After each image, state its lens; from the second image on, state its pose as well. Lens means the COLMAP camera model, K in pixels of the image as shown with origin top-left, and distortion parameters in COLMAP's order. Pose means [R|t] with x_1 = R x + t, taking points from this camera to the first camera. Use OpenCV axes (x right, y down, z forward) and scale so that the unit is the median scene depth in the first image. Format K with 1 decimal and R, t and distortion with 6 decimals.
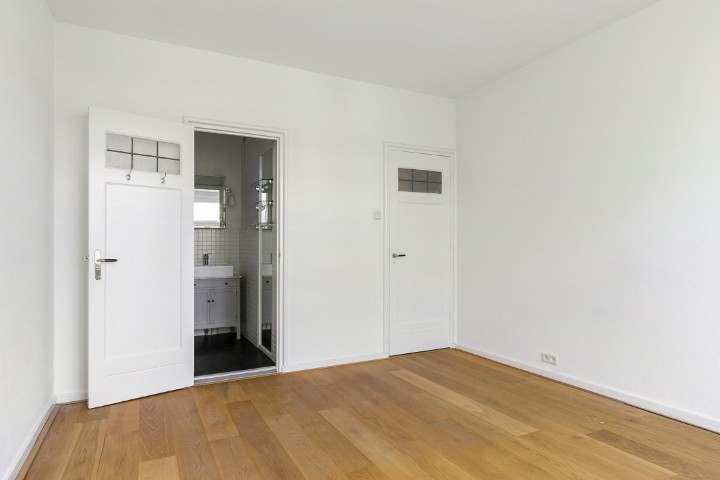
lens RADIAL K [[431.8, 0, 360.4], [0, 431.8, 240.6], [0, 0, 1]] dist [-0.000030, -0.000001]
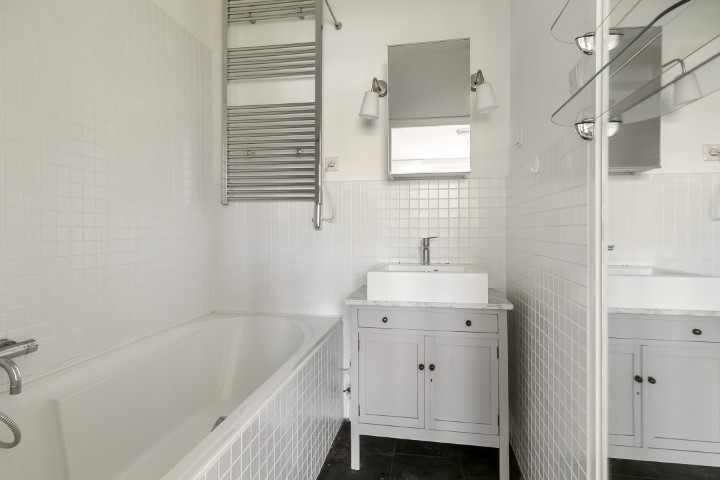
lens RADIAL K [[387.0, 0, 360.4], [0, 387.0, 233.8], [0, 0, 1]] dist [0.003776, 0.000344]
pose [[0.802821, 0.003875, -0.596207, -0.180755], [0.014235, 0.999569, 0.025665, 0.015562], [0.596050, -0.029091, 0.802420, 0.653285]]
